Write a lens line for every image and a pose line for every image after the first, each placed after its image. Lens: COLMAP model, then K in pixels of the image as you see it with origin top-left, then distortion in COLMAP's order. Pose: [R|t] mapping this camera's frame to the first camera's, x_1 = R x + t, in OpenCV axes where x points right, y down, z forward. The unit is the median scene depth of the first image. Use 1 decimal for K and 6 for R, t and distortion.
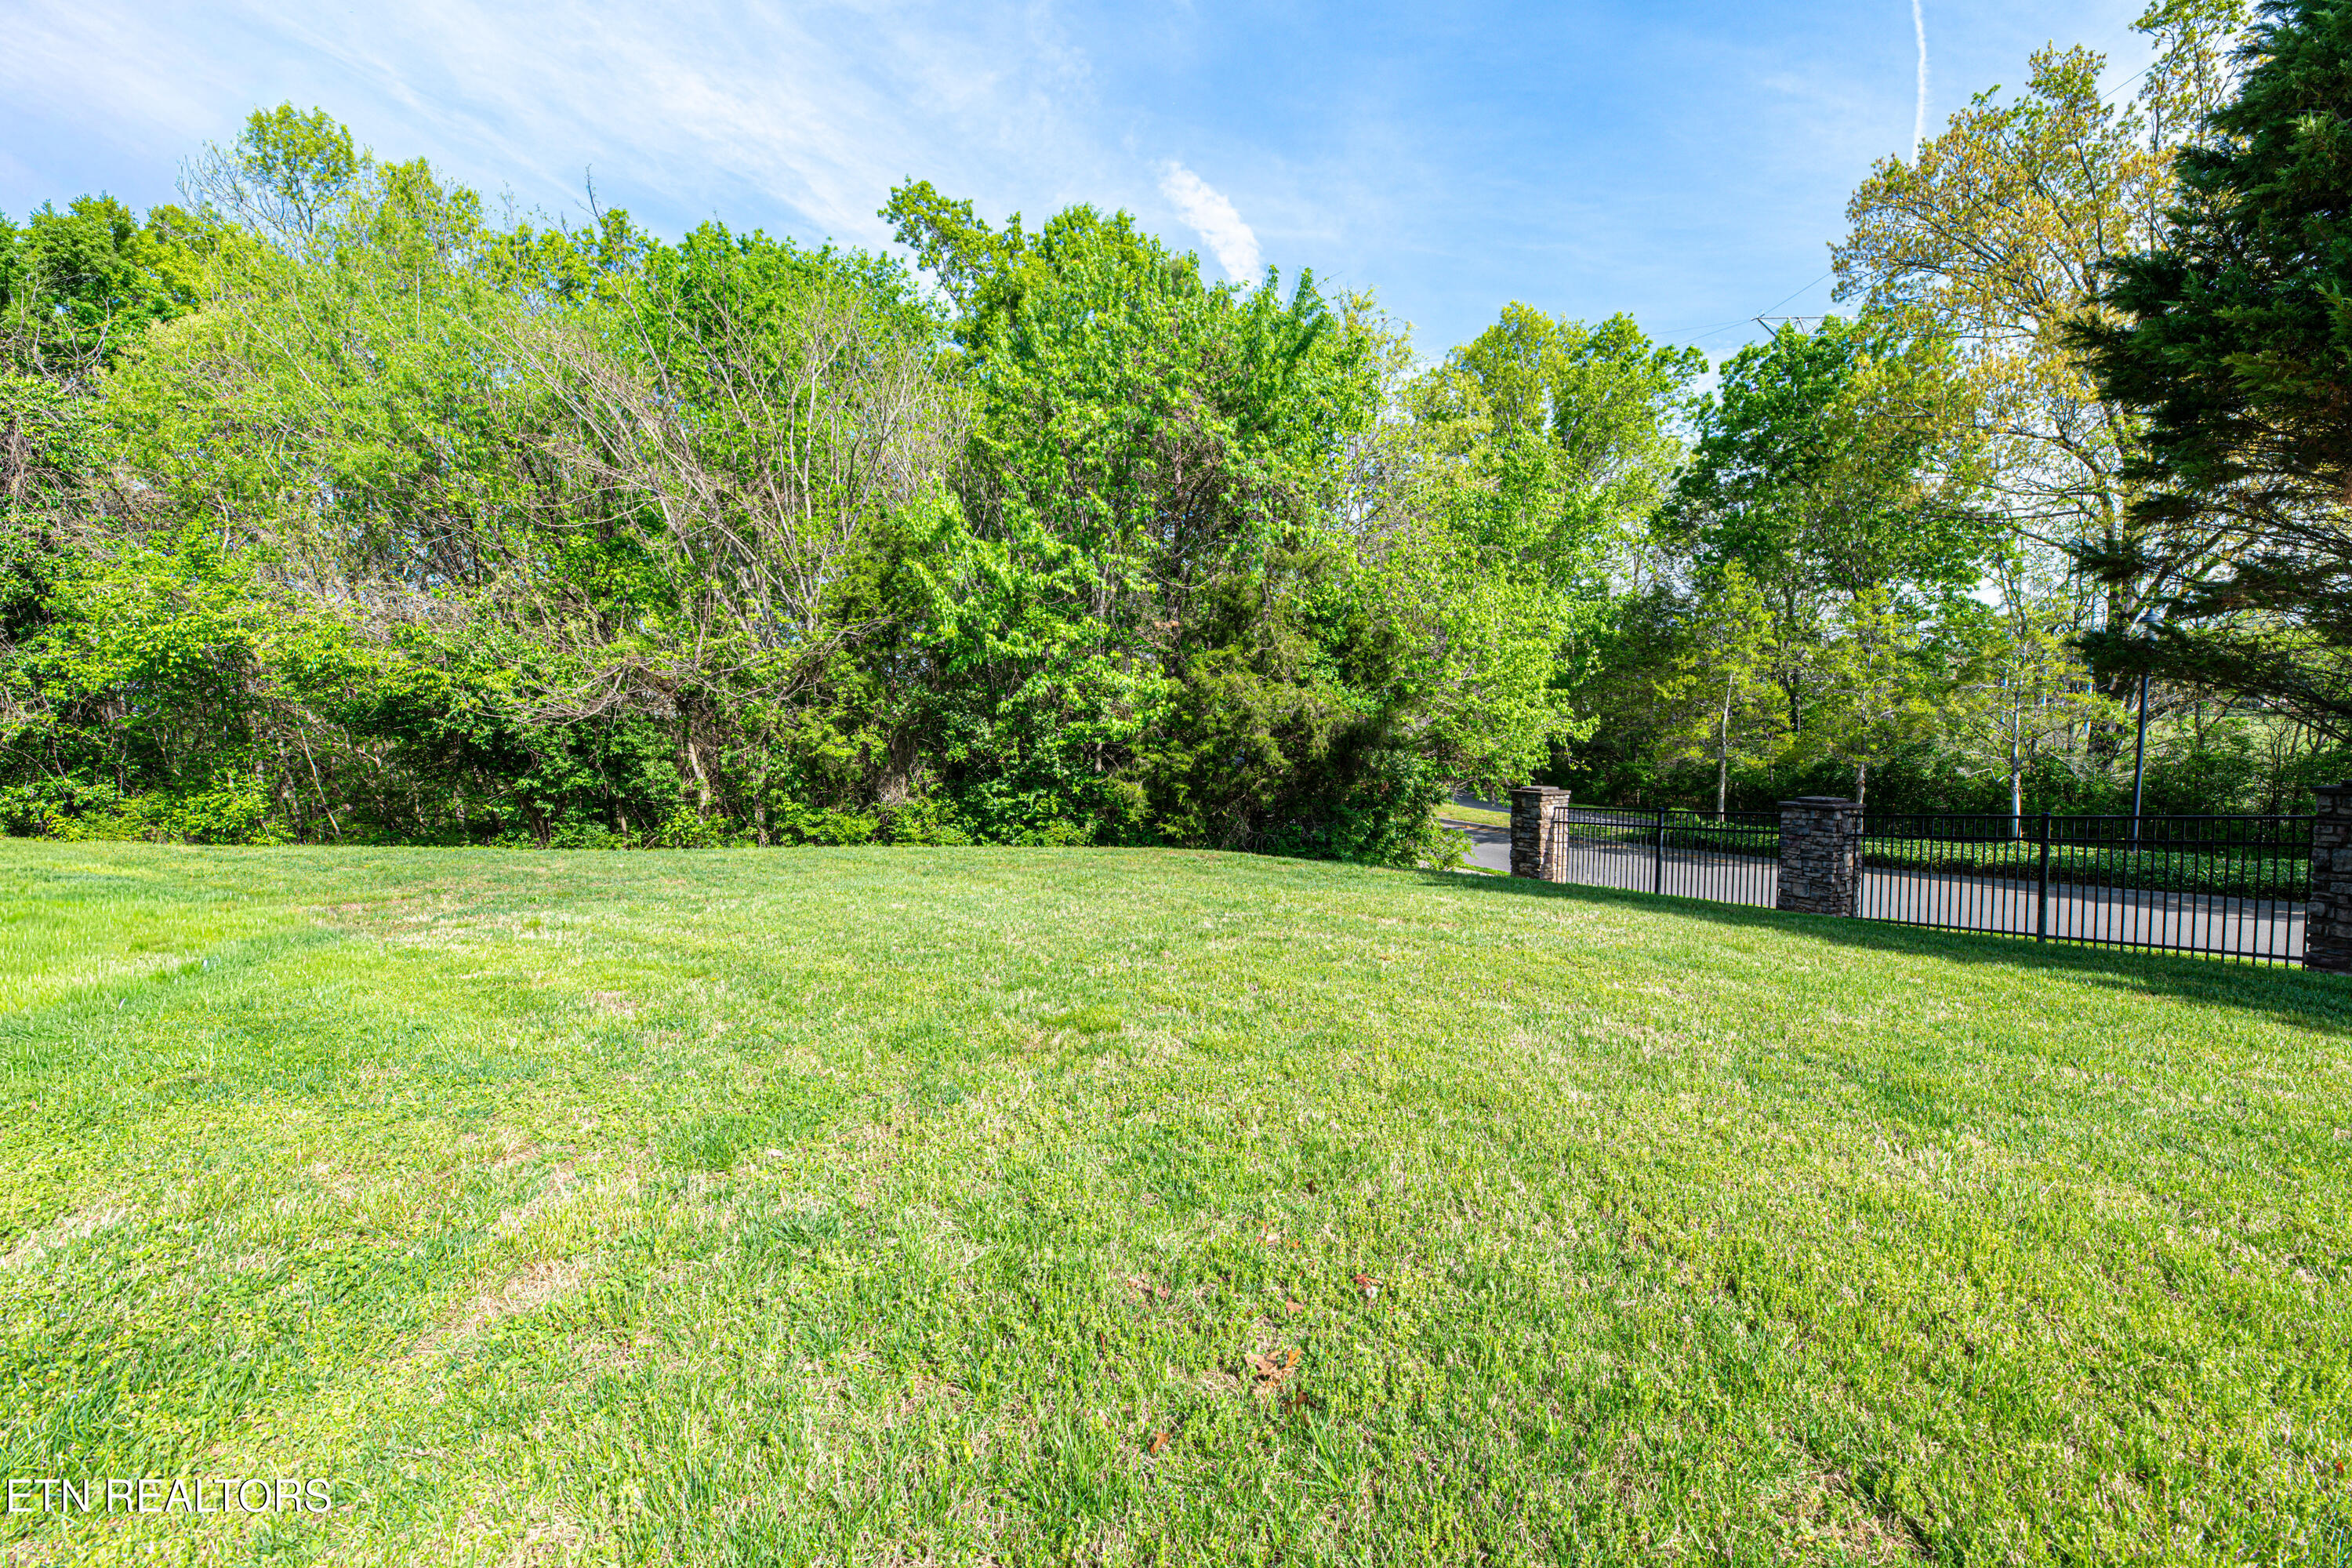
lens RADIAL K [[976.6, 0, 1130.9], [0, 976.6, 780.4], [0, 0, 1]] dist [-0.003801, -0.000562]
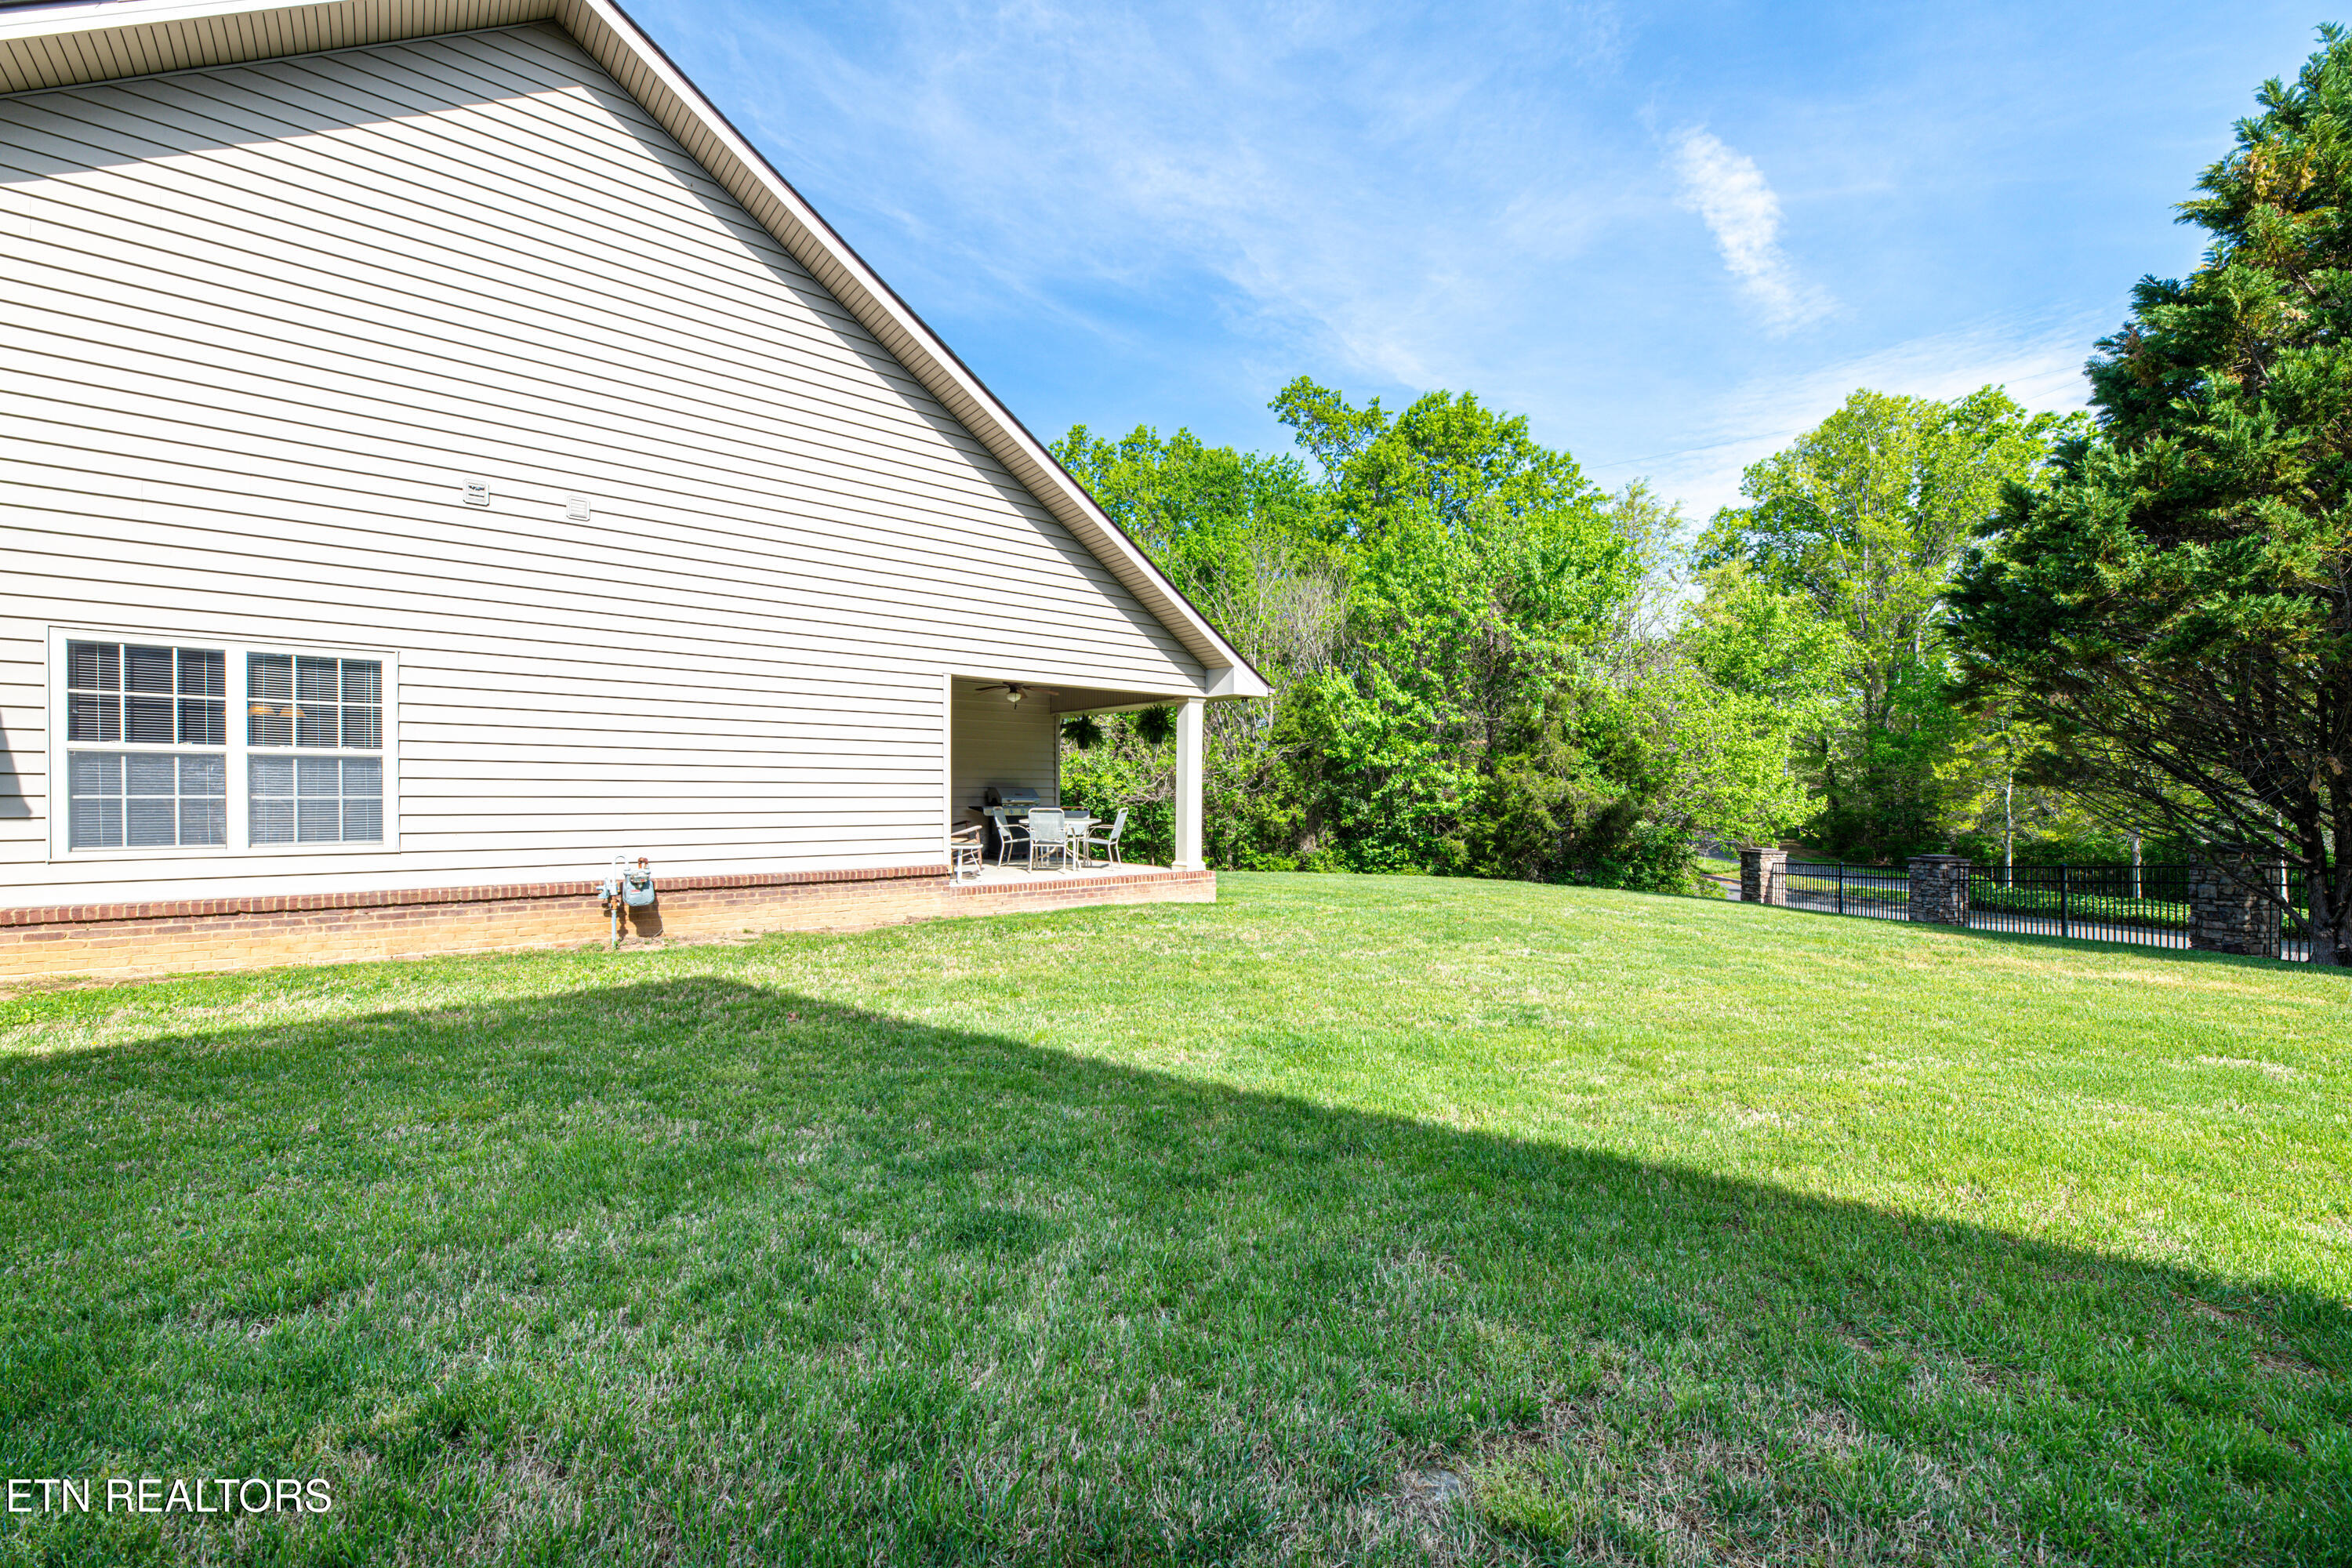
lens RADIAL K [[976.6, 0, 1130.9], [0, 976.6, 780.4], [0, 0, 1]] dist [-0.003801, -0.000562]
pose [[0.936452, -0.010355, -0.350642, 0.063449], [-0.014937, 0.997481, -0.069348, 0.023387], [0.350477, 0.070179, 0.933938, -0.698855]]
